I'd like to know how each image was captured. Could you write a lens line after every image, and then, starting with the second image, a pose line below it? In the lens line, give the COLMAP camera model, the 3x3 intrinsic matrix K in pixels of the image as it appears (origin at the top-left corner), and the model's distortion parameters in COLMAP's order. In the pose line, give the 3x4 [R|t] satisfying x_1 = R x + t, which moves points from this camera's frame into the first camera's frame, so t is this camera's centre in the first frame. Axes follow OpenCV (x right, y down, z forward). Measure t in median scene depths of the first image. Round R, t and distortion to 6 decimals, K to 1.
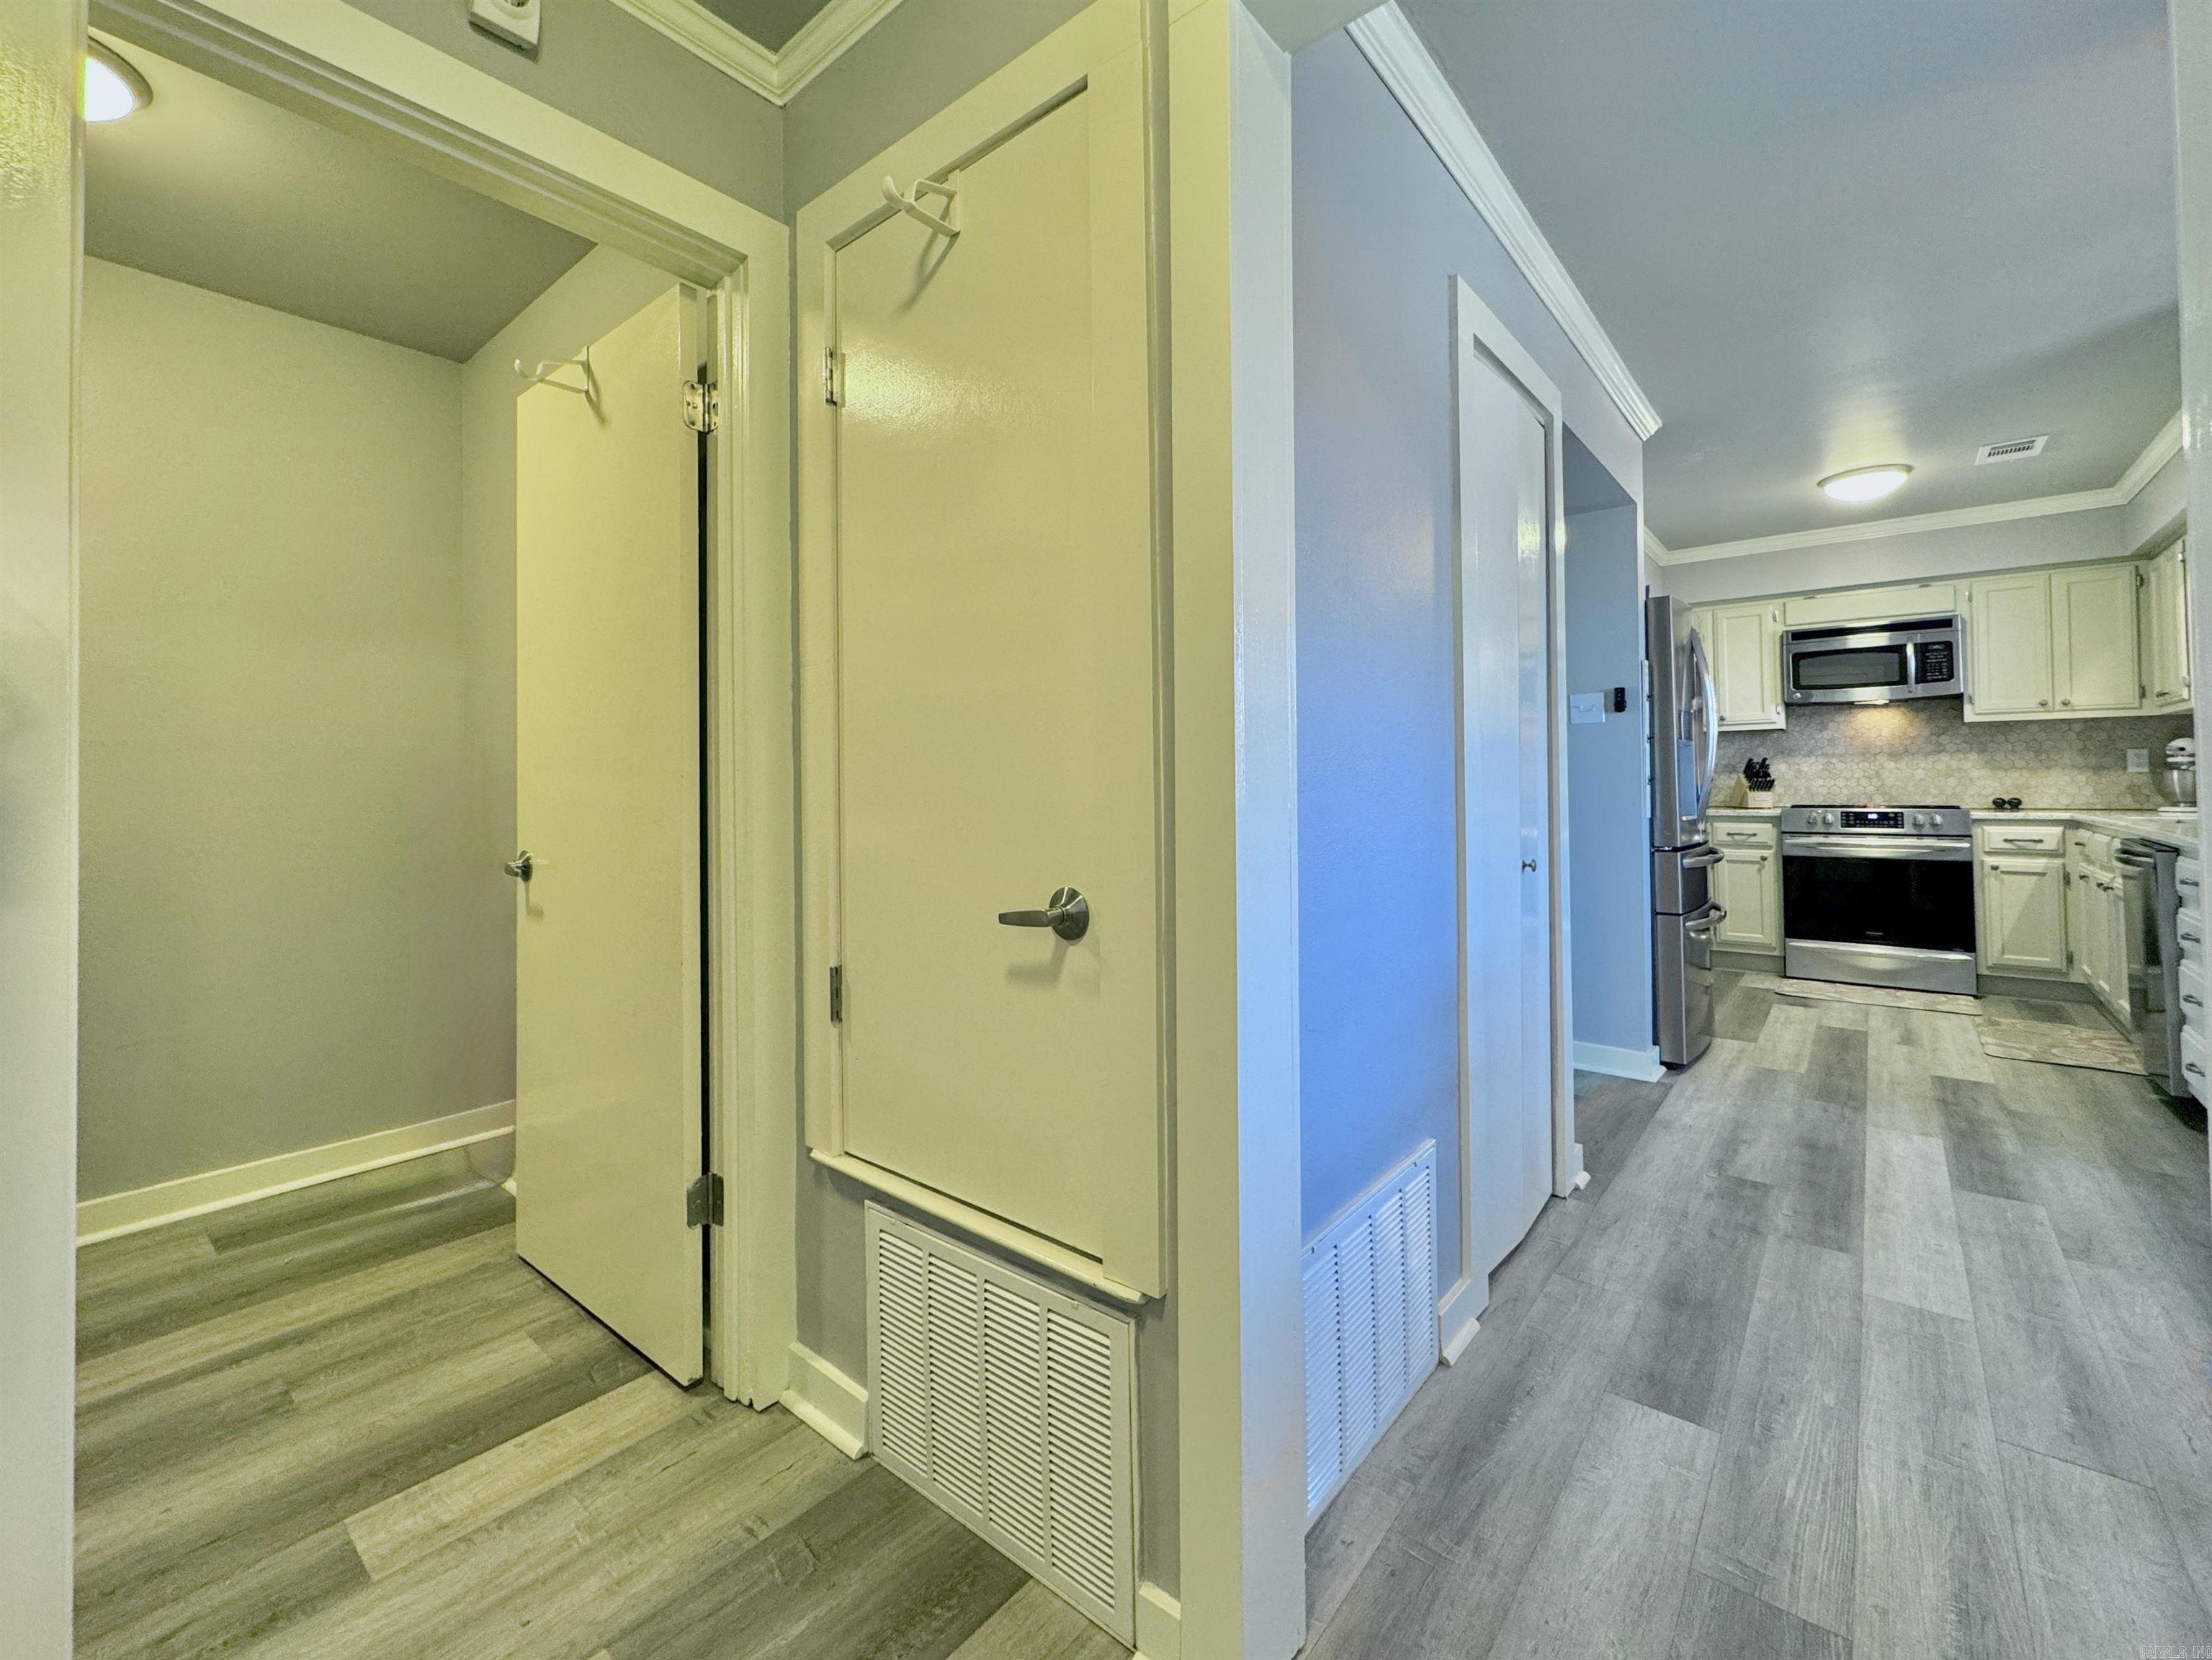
lens RADIAL K [[931.0, 0, 1101.0], [0, 931.0, 759.7], [0, 0, 1]] dist [-0.002646, -0.000986]
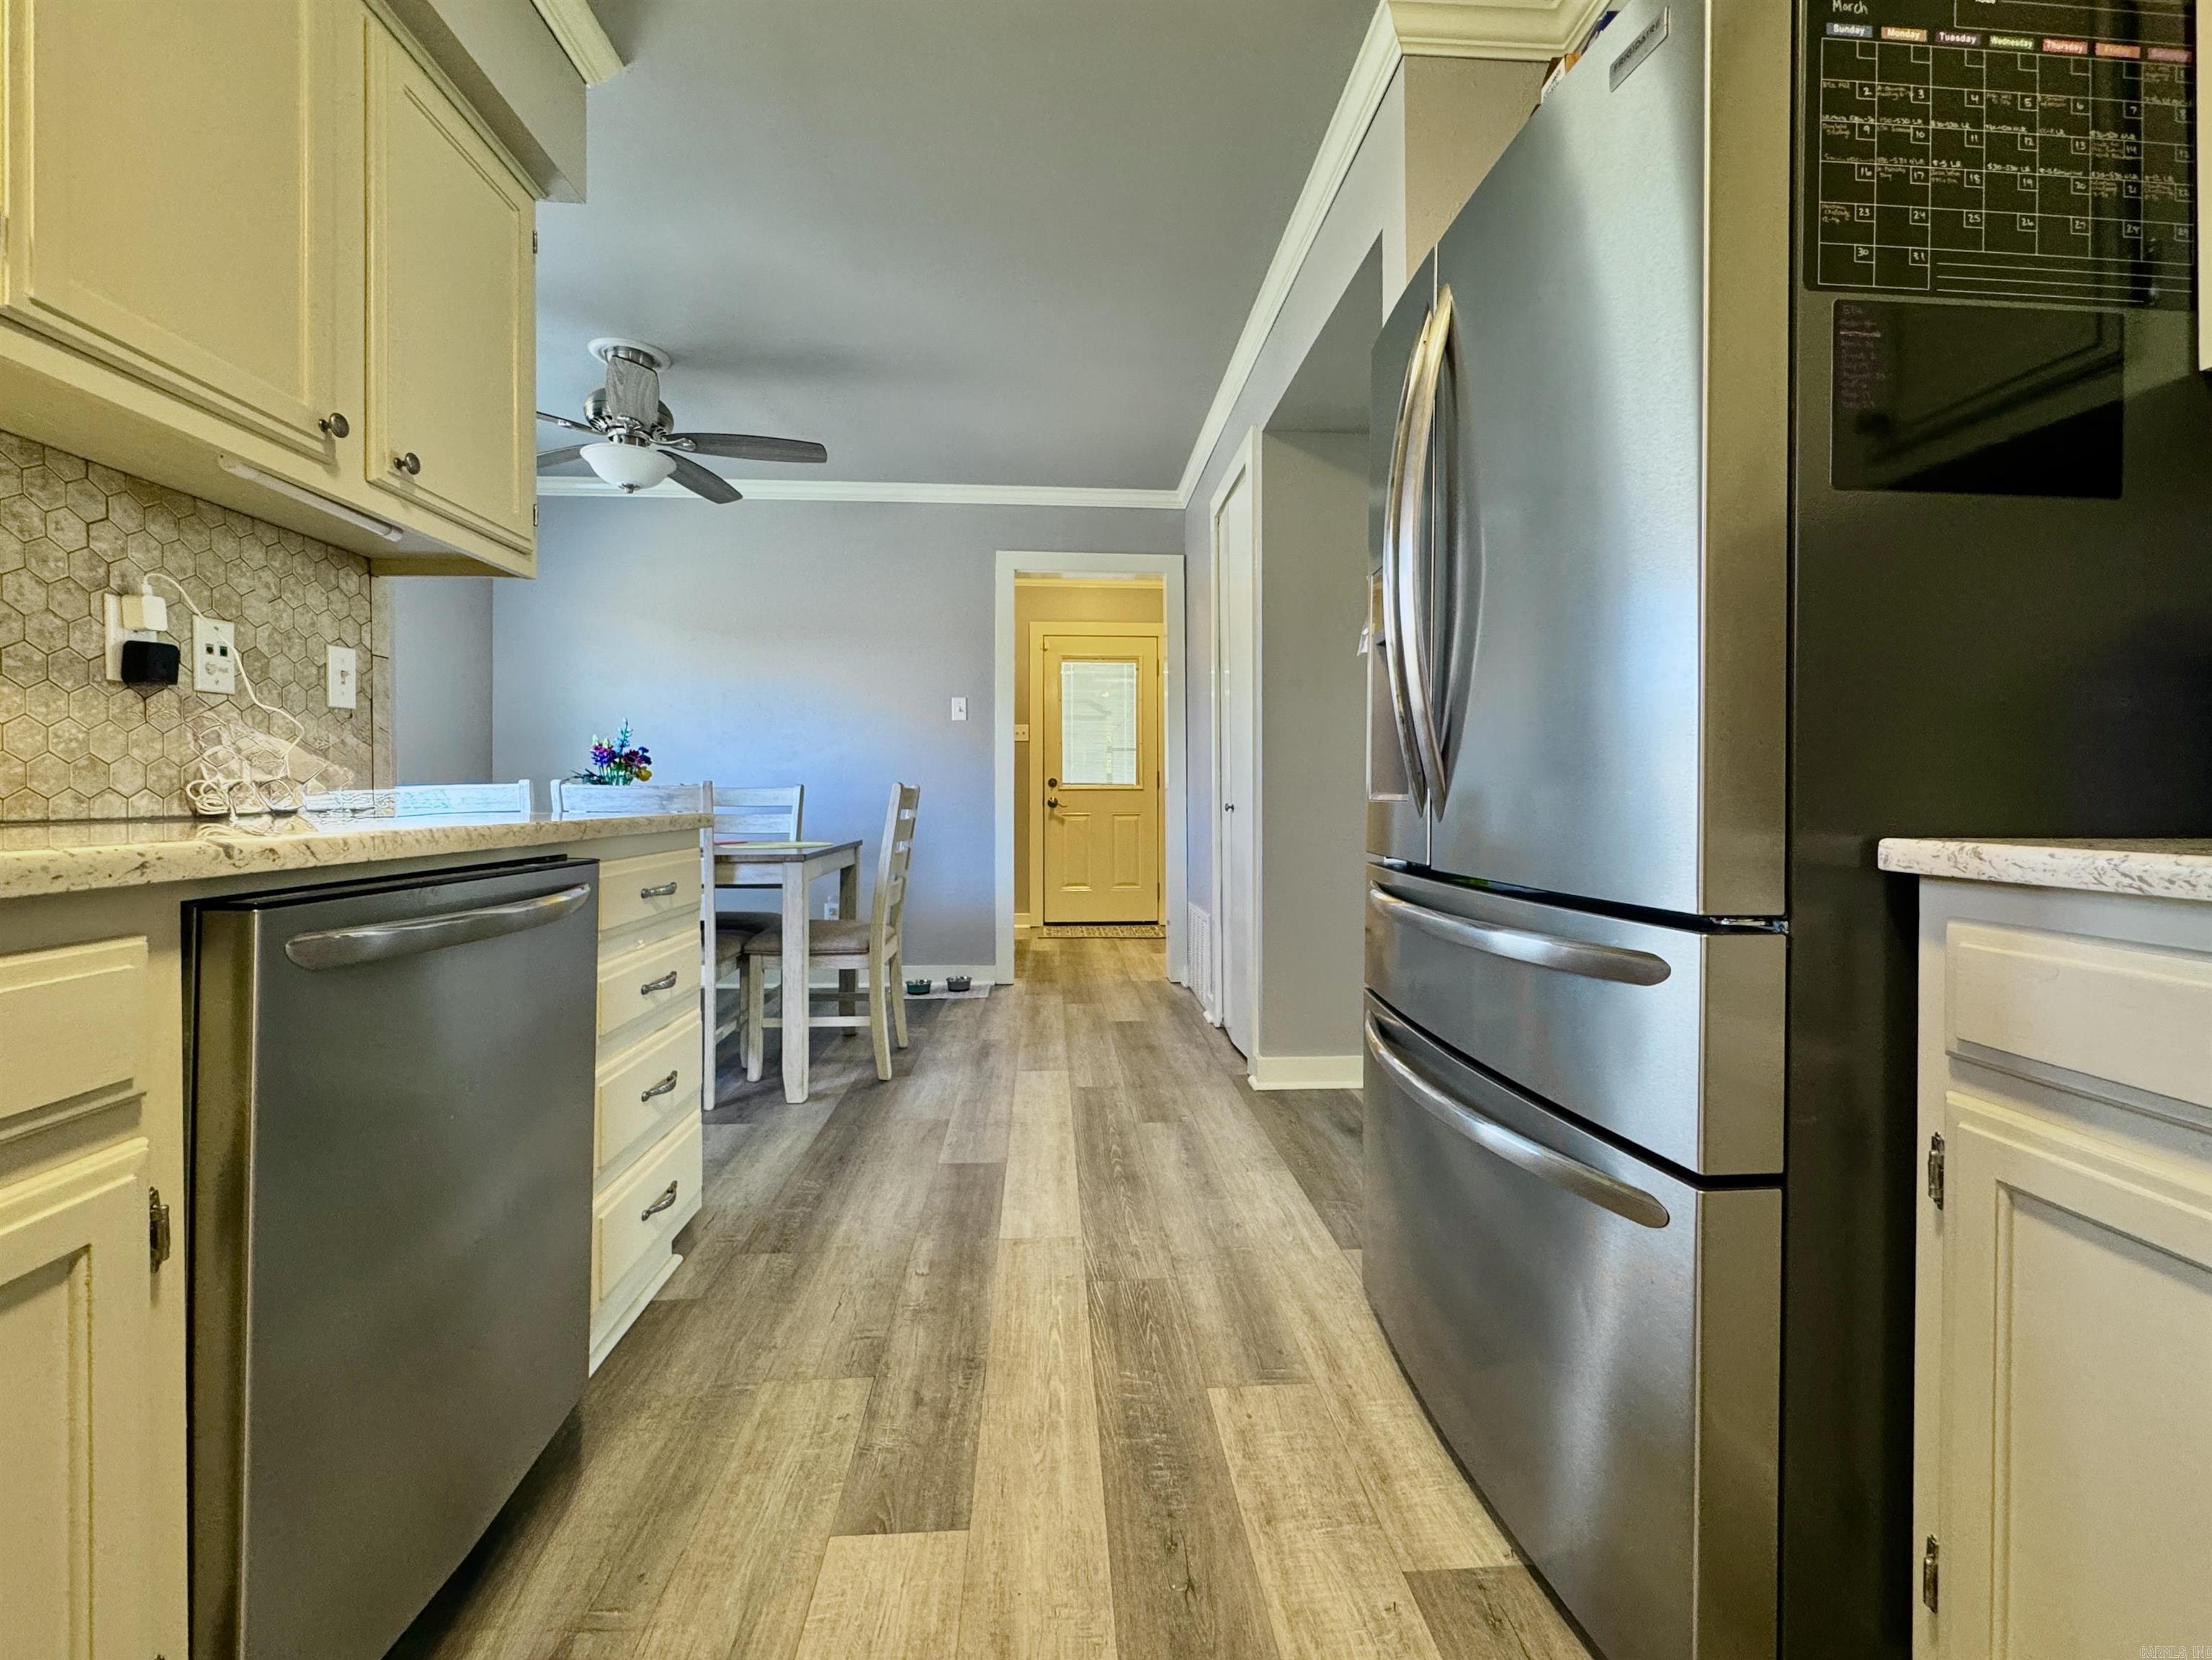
lens RADIAL K [[884.0, 0, 1112.9], [0, 884.0, 807.4], [0, 0, 1]] dist [-0.000962, 0.000869]
pose [[-0.717422, 0.021850, -0.696296, 0.878420], [0.022132, 0.999718, 0.008568, 0.052497], [0.696288, -0.009263, -0.717703, 1.039811]]
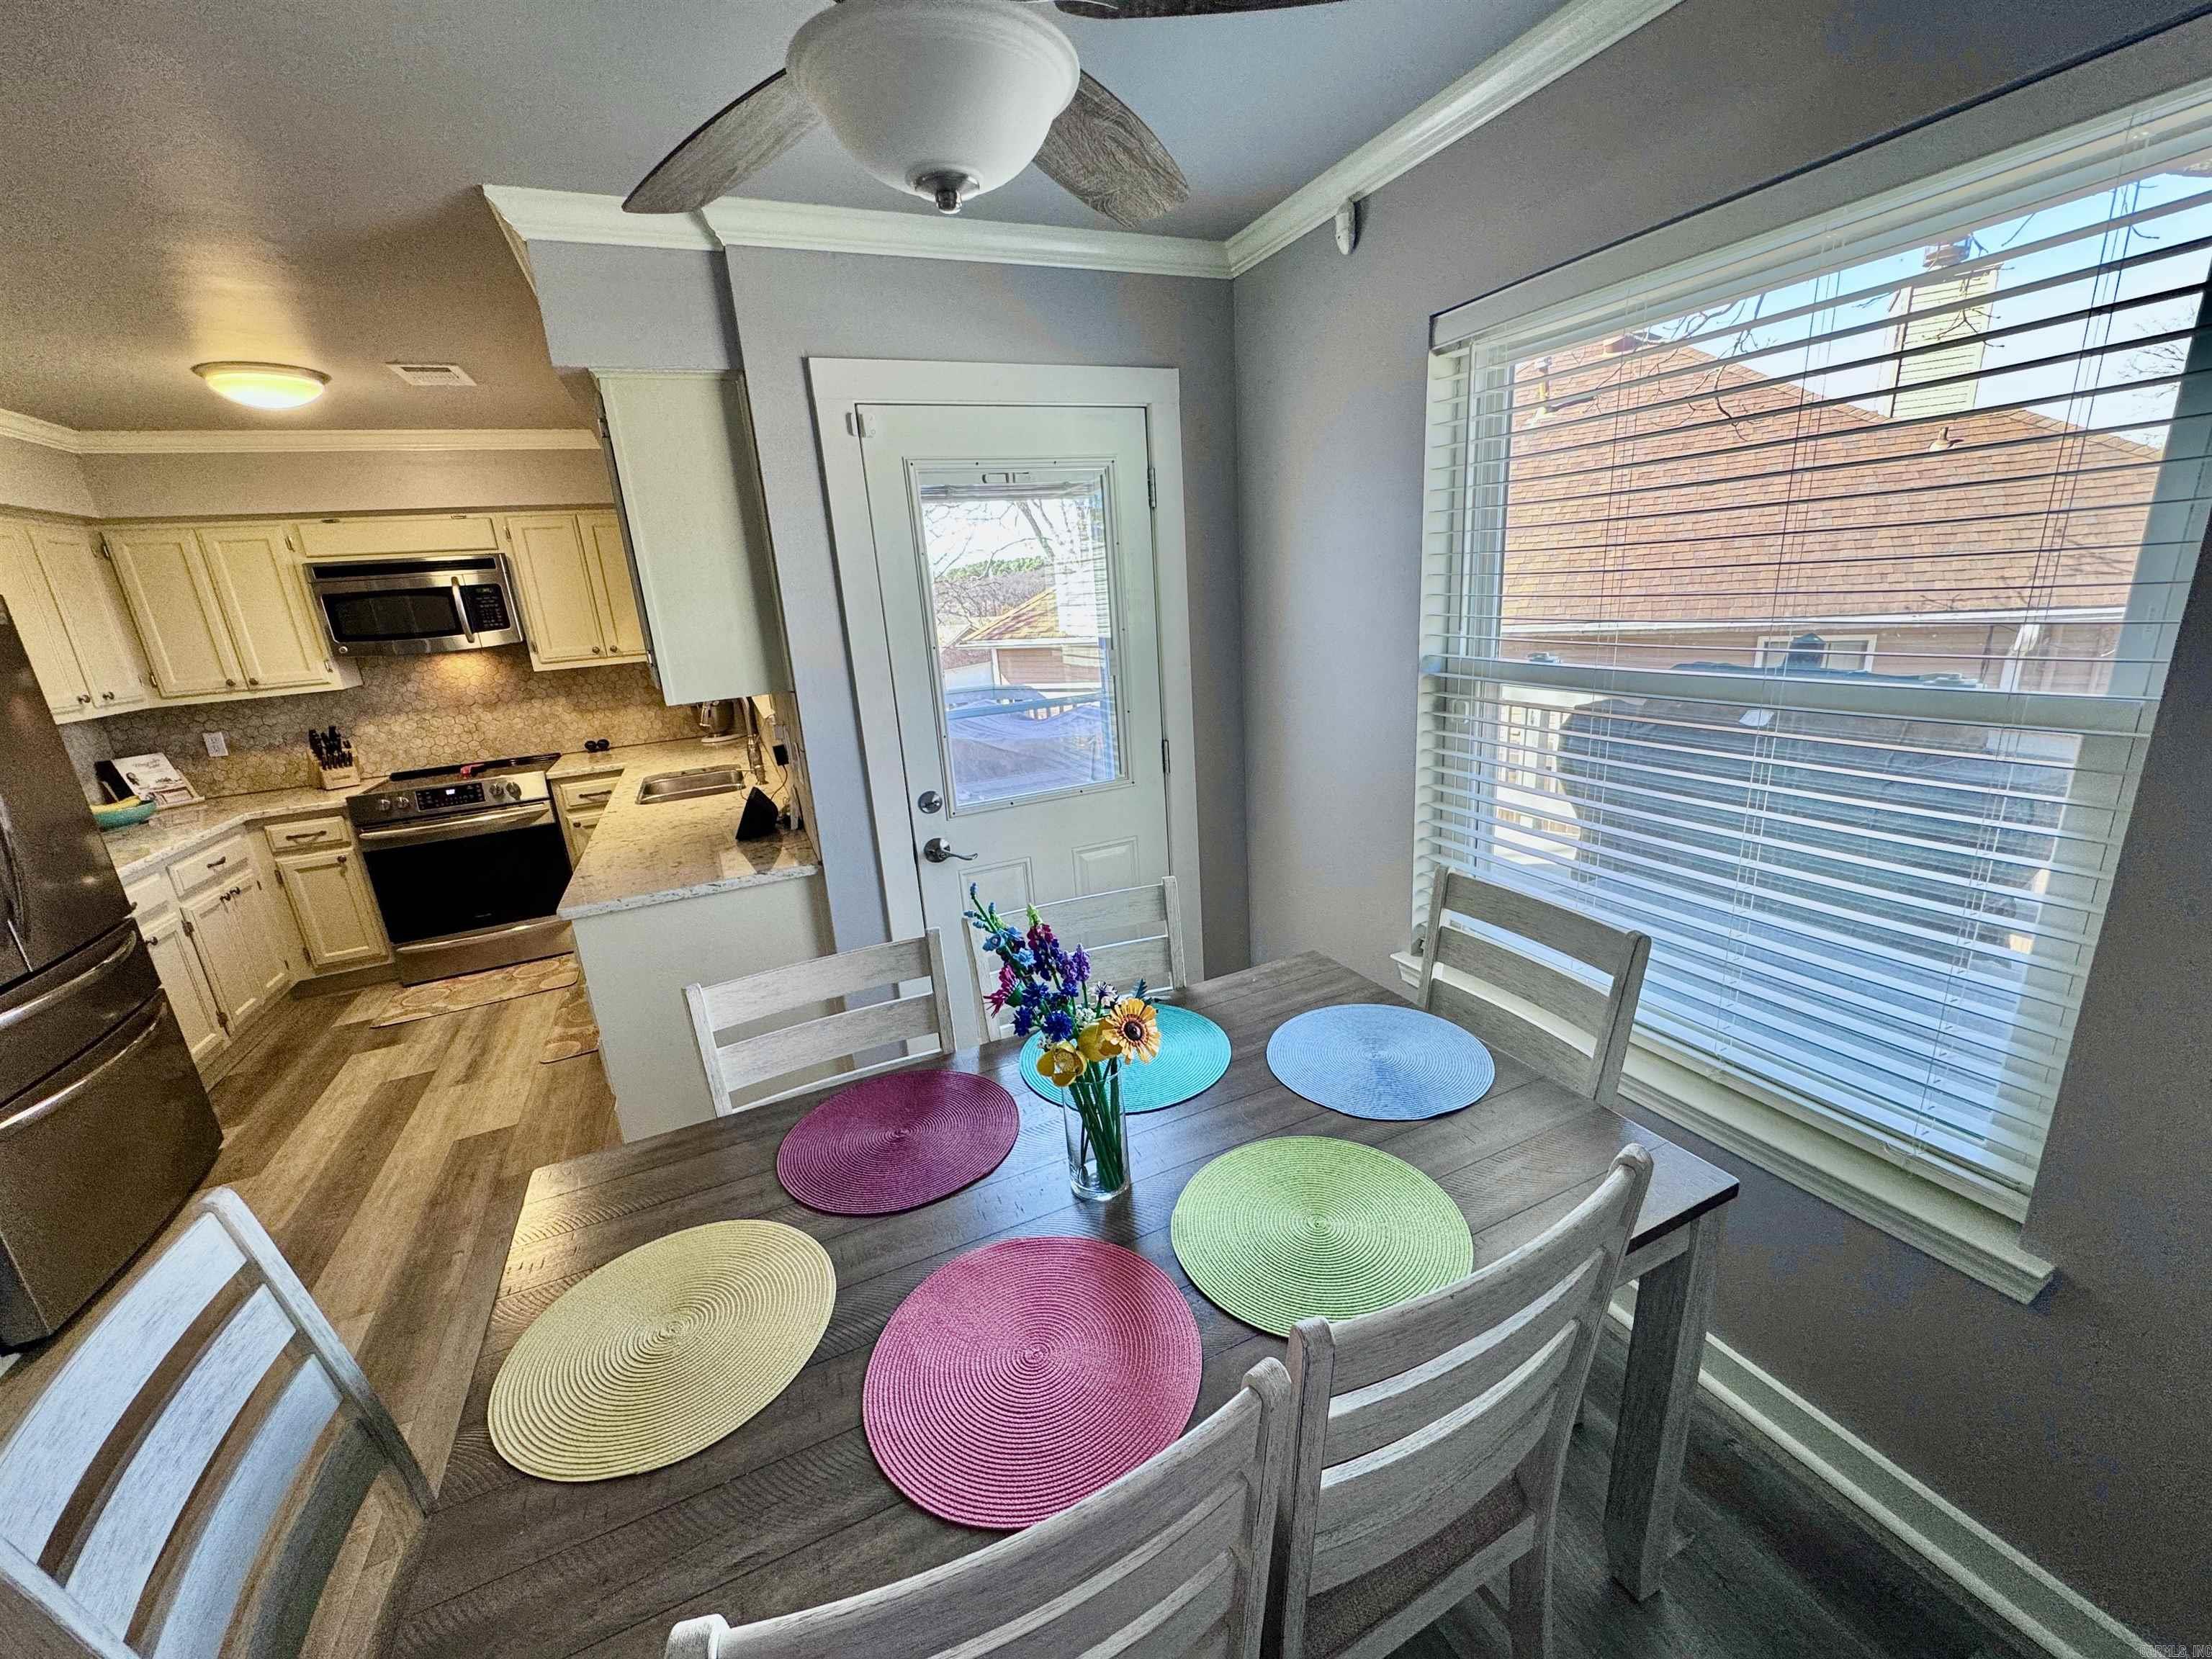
lens RADIAL K [[883.8, 0, 1100.5], [0, 883.8, 829.2], [0, 0, 1]] dist [-0.000962, 0.000869]
pose [[0.443228, -0.262635, 0.857072, 0.424003], [0.046354, 0.961553, 0.270680, -0.117627], [-0.895210, -0.080244, 0.438361, 0.084583]]
